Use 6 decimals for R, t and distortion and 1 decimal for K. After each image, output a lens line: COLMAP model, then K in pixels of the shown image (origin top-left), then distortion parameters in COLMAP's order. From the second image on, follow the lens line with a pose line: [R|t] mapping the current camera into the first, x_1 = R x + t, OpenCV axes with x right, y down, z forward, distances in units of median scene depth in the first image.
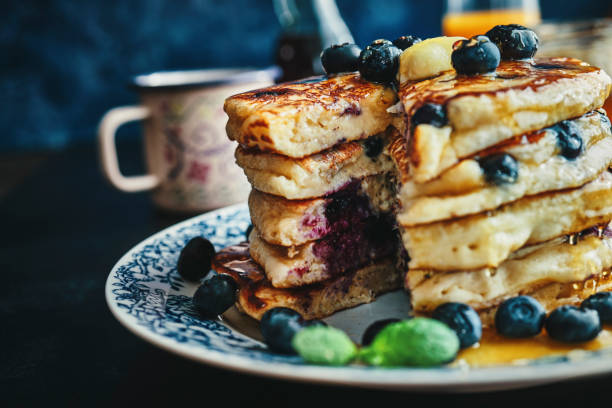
lens RADIAL K [[910.4, 0, 304.7], [0, 910.4, 201.2], [0, 0, 1]] dist [0.045892, 0.077950]
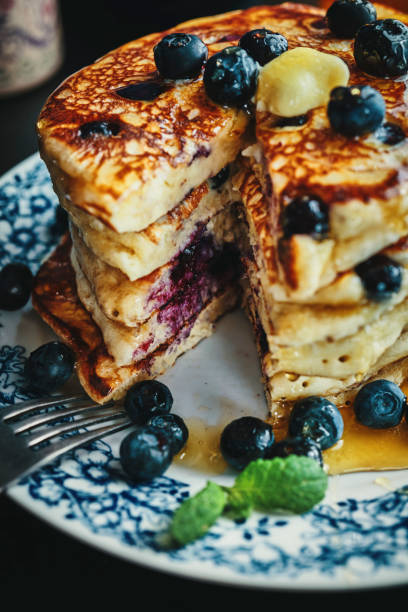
lens RADIAL K [[916.7, 0, 204.5], [0, 916.7, 316.3], [0, 0, 1]] dist [0.056467, 0.070438]
pose [[0.985526, -0.056804, 0.159725, -0.090582], [-0.024433, 0.884760, 0.465405, -0.375005], [-0.167755, -0.462572, 0.870566, 0.213163]]
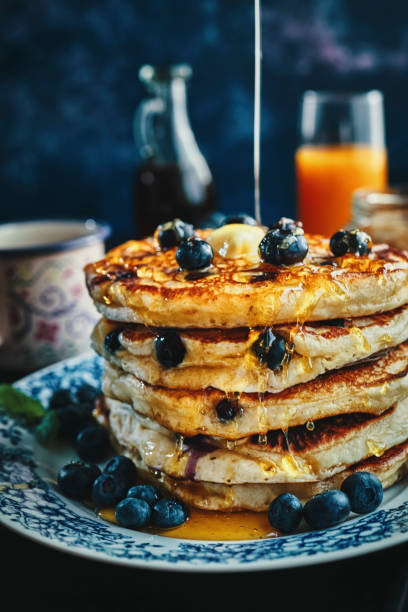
lens RADIAL K [[897.3, 0, 202.6], [0, 897.3, 312.4], [0, 0, 1]] dist [0.043562, 0.025062]
pose [[0.998170, 0.048224, -0.036486, 0.164650], [-0.045187, 0.995776, 0.079923, -0.209015], [0.040186, -0.078128, 0.996133, -0.221039]]
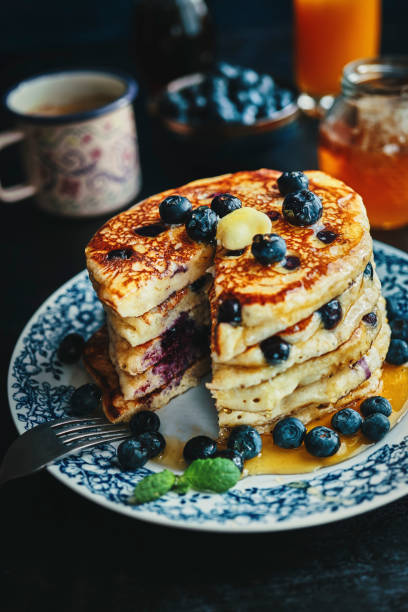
lens RADIAL K [[904.7, 0, 204.3], [0, 904.7, 313.3], [0, 0, 1]] dist [0.053489, 0.013432]
pose [[0.999866, -0.007130, 0.014736, 0.070768], [0.000869, 0.922015, 0.387153, -0.586403], [-0.016347, -0.387089, 0.921898, -0.271625]]
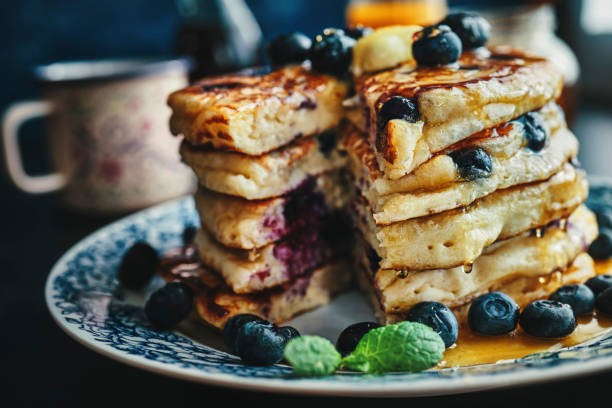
lens RADIAL K [[922.0, 0, 305.4], [0, 922.0, 201.6], [0, 0, 1]] dist [0.053933, 0.059569]
pose [[0.989378, -0.027150, 0.142806, -0.094930], [0.025803, 0.999603, 0.011272, -0.009021], [-0.143055, -0.007468, 0.989687, 0.045968]]
